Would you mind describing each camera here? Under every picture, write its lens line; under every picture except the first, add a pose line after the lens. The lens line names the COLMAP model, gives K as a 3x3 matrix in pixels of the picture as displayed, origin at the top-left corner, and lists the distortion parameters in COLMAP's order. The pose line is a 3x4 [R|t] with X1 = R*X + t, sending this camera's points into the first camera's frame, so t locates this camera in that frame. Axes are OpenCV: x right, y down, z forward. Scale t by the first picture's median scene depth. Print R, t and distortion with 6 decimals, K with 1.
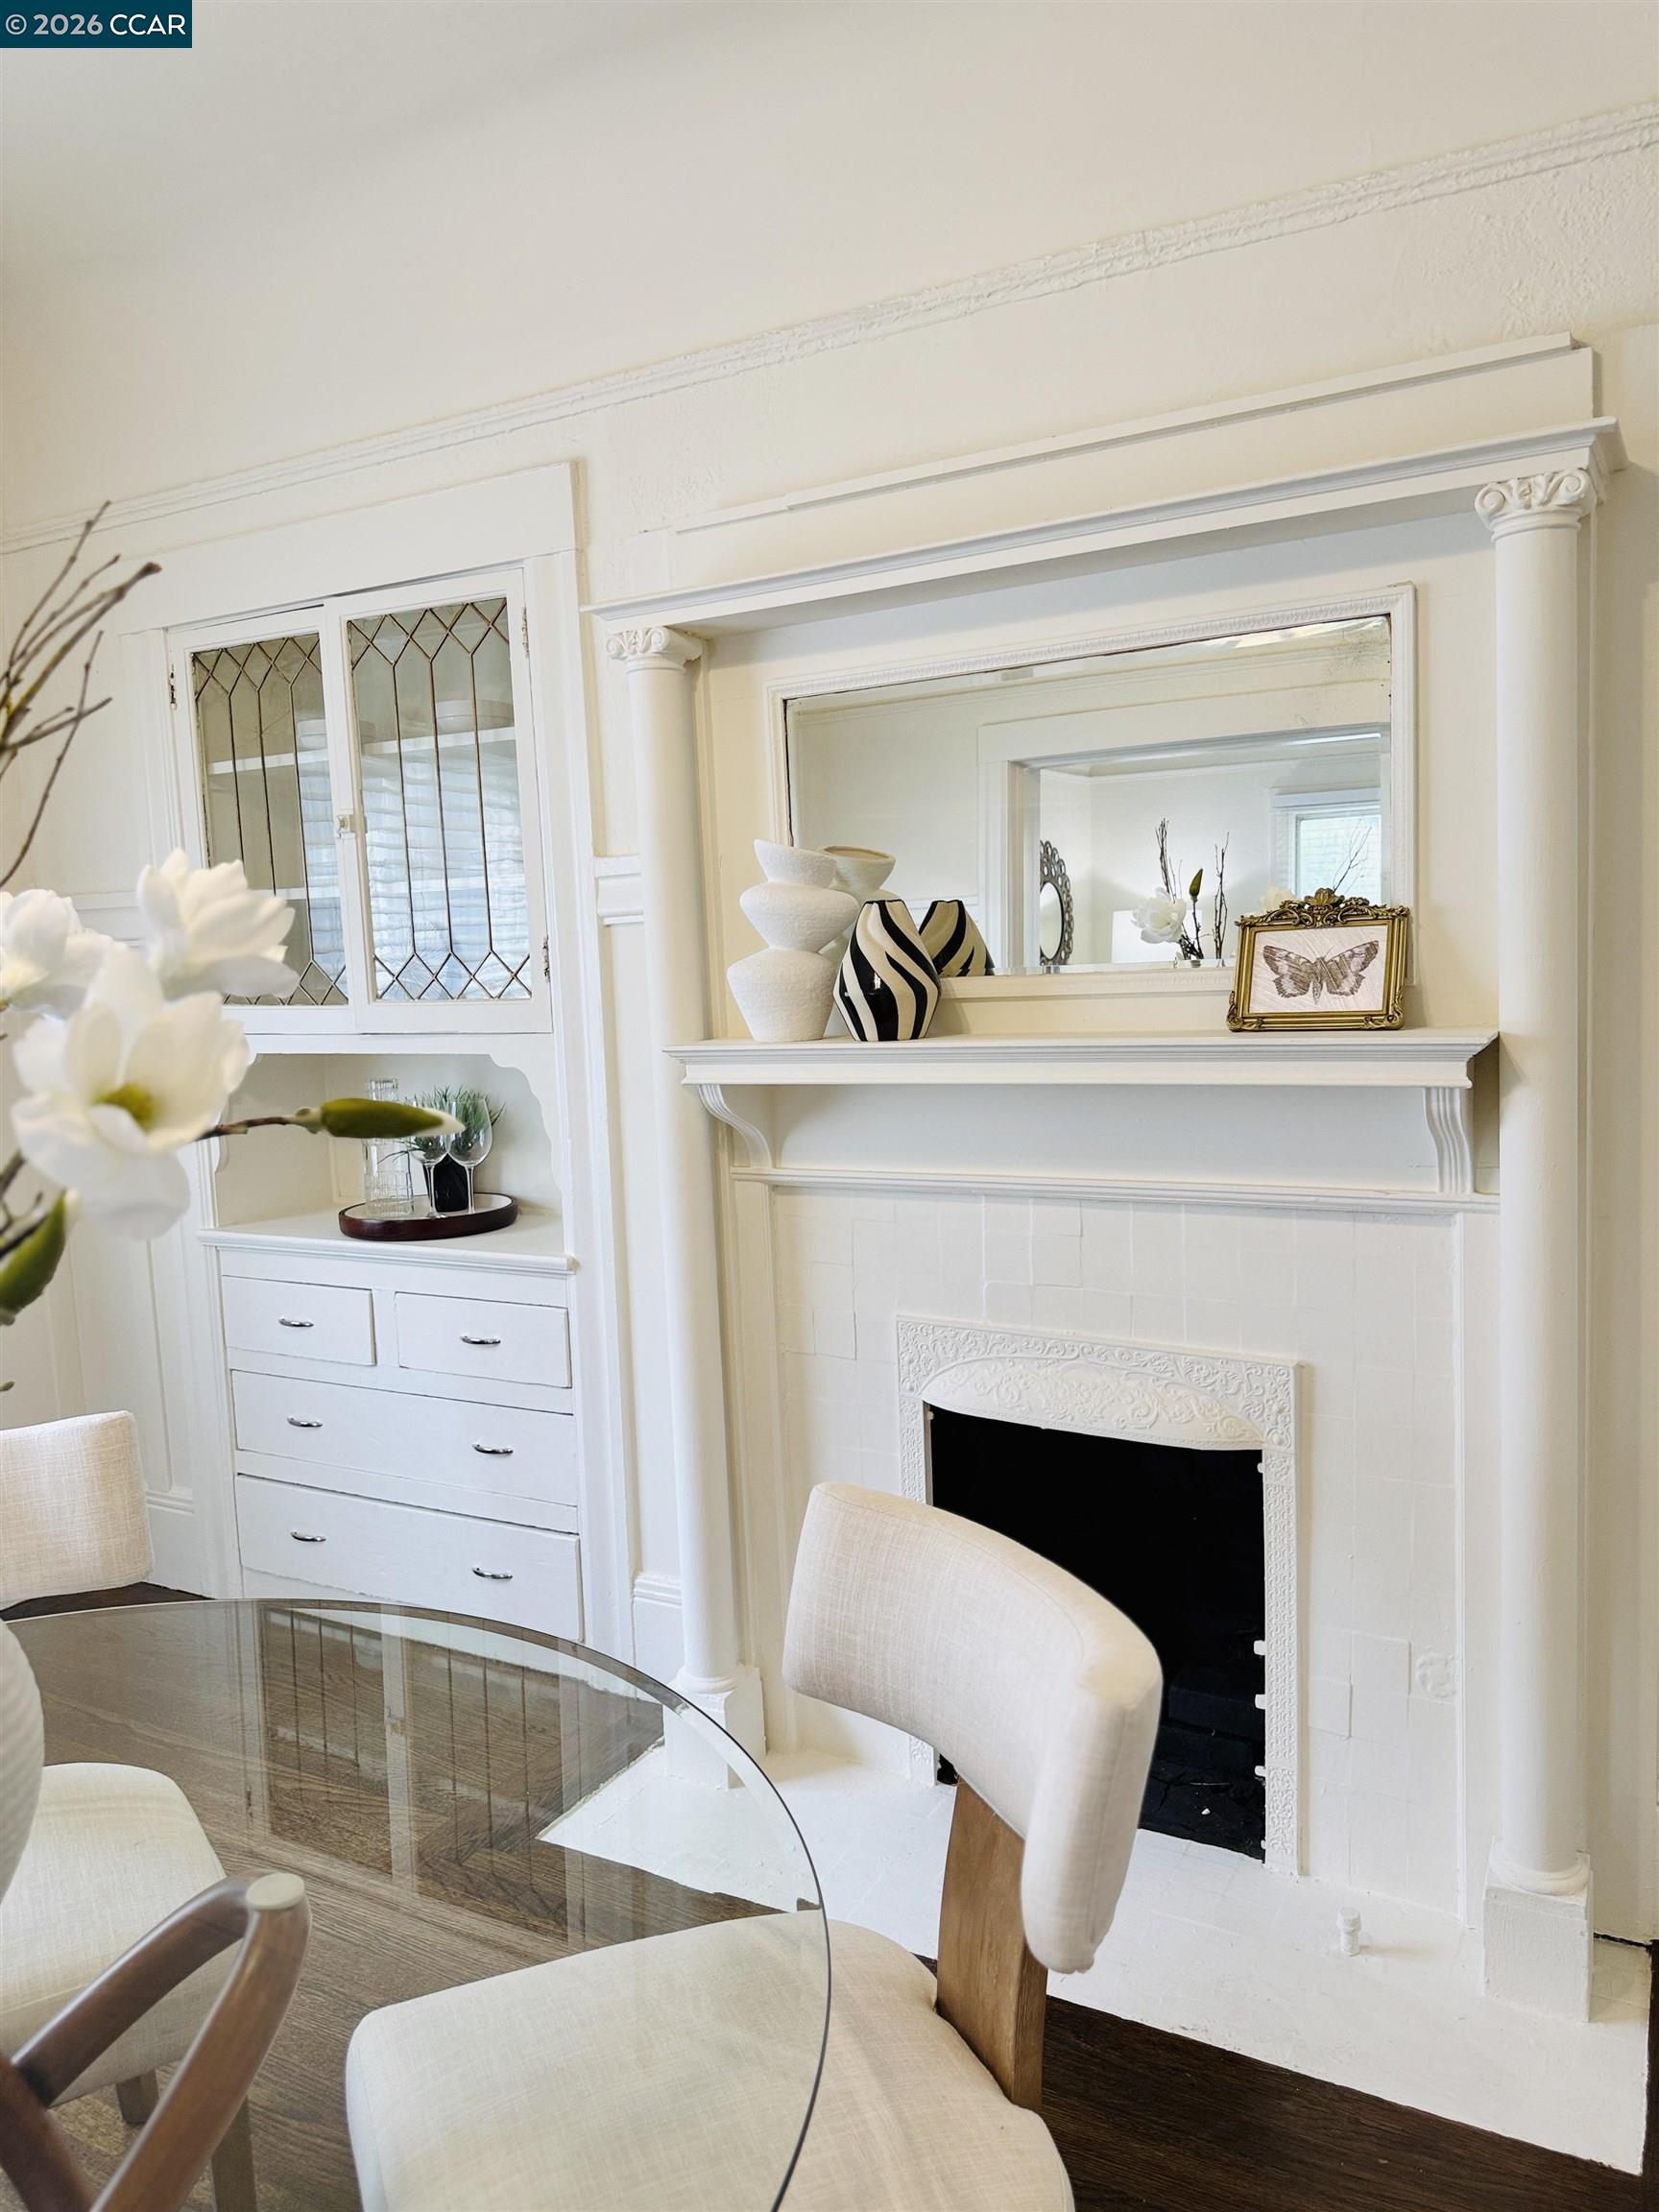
lens RADIAL K [[1574.8, 0, 834.1], [0, 1574.8, 1122.0], [0, 0, 1]] dist [0.054236, -0.071446]
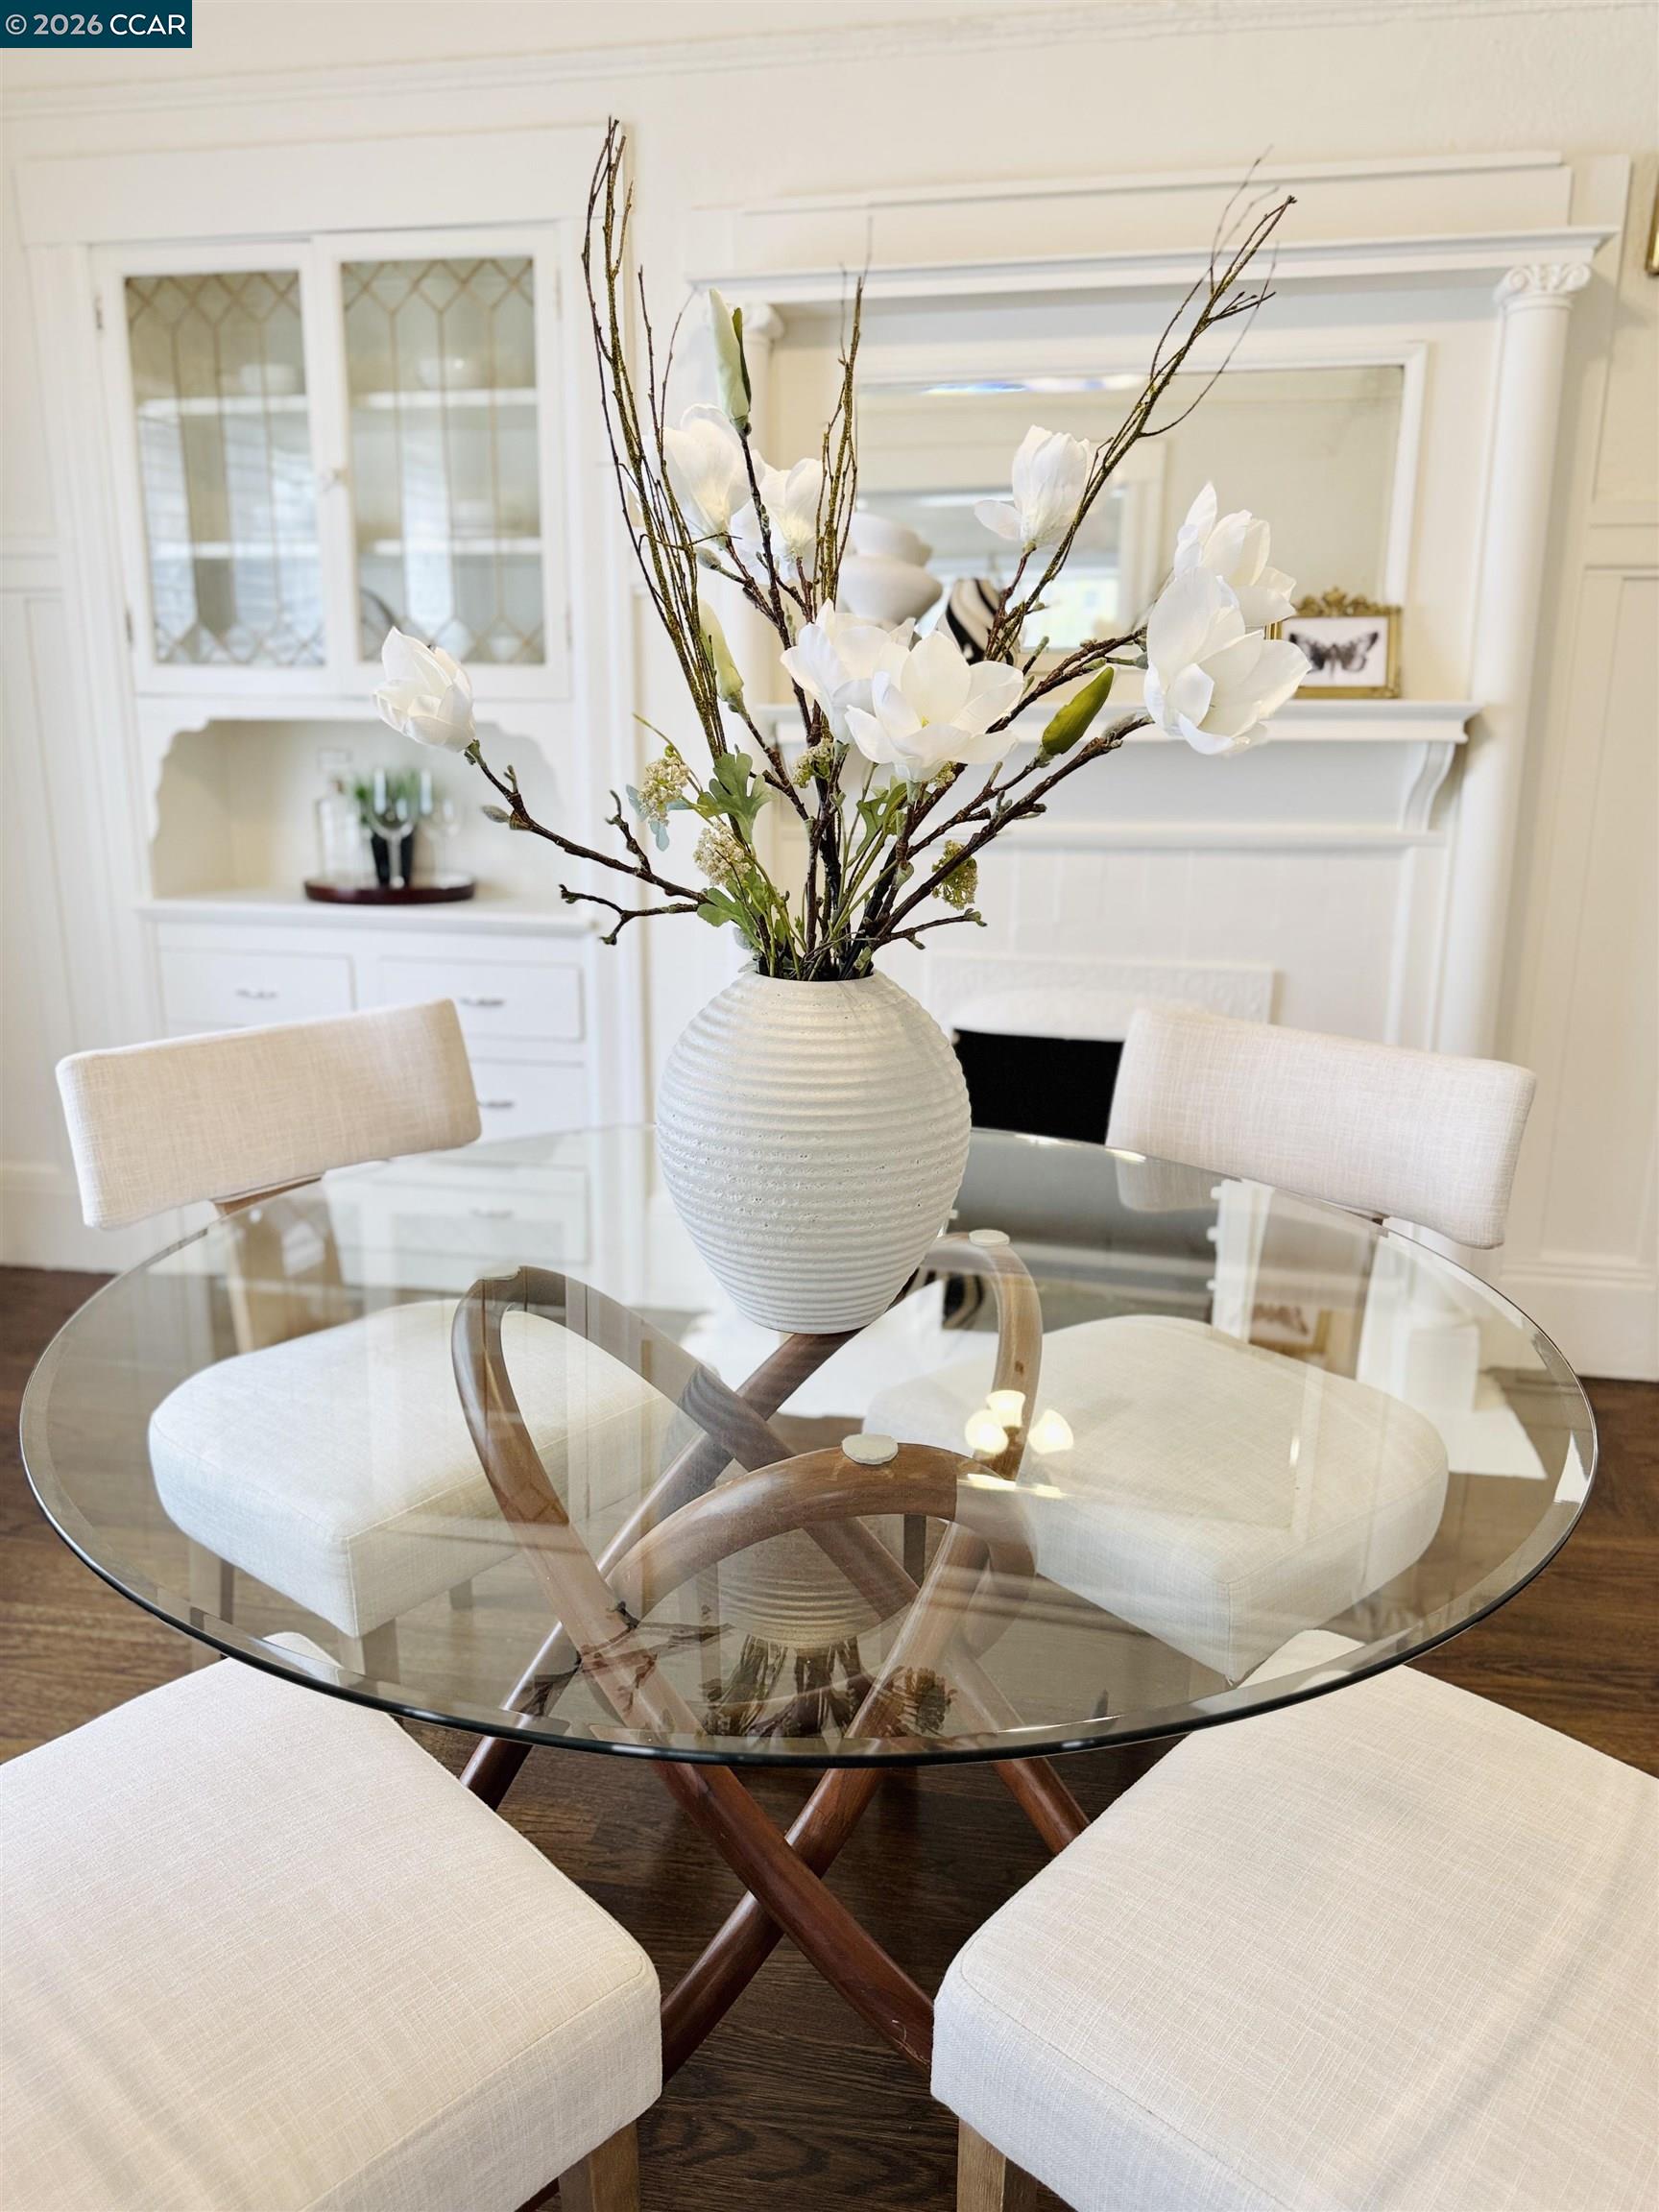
lens RADIAL K [[1574.8, 0, 841.5], [0, 1574.8, 1112.8], [0, 0, 1]] dist [0.054236, -0.071446]
pose [[0.950199, -0.036307, 0.309522, -0.445387], [-0.006479, 0.990674, 0.136097, 0.093015], [-0.311577, -0.131325, 0.941102, -0.121082]]
